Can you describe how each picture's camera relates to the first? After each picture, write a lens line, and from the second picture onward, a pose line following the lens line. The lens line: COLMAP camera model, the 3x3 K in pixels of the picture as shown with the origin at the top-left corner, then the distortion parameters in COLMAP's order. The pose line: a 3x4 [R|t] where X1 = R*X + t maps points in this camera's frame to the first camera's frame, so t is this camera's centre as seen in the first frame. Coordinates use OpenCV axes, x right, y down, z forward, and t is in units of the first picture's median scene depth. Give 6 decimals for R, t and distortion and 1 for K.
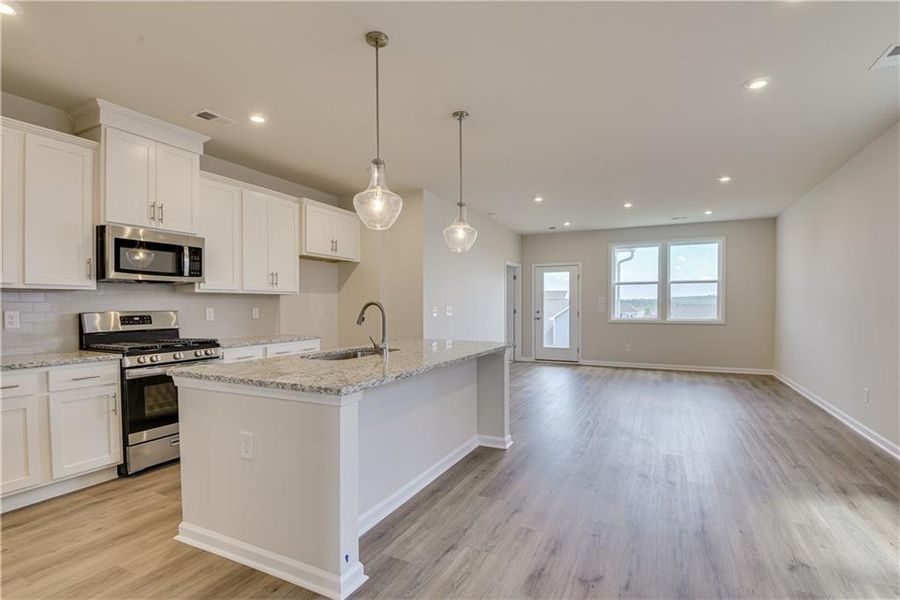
lens RADIAL K [[431.3, 0, 461.5], [0, 431.3, 310.7], [0, 0, 1]] dist [0.000266, -0.006659]
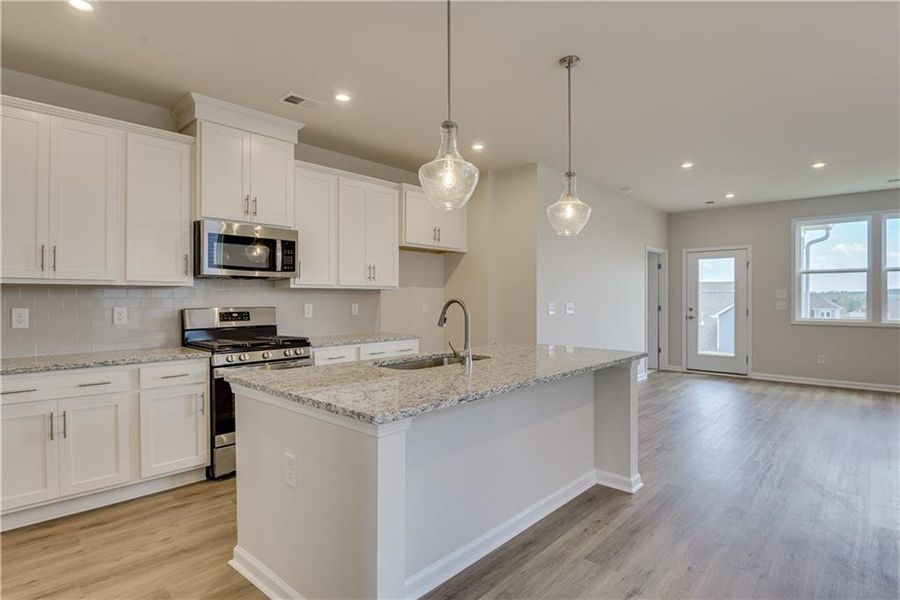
lens RADIAL K [[476.4, 0, 466.3], [0, 476.4, 298.4], [0, 0, 1]] dist [-0.002183, -0.012915]
pose [[0.961680, 0.001039, -0.274173, 0.055198], [-0.005066, 0.999889, -0.013980, -0.008046], [0.274128, 0.014833, 0.961579, 0.118700]]
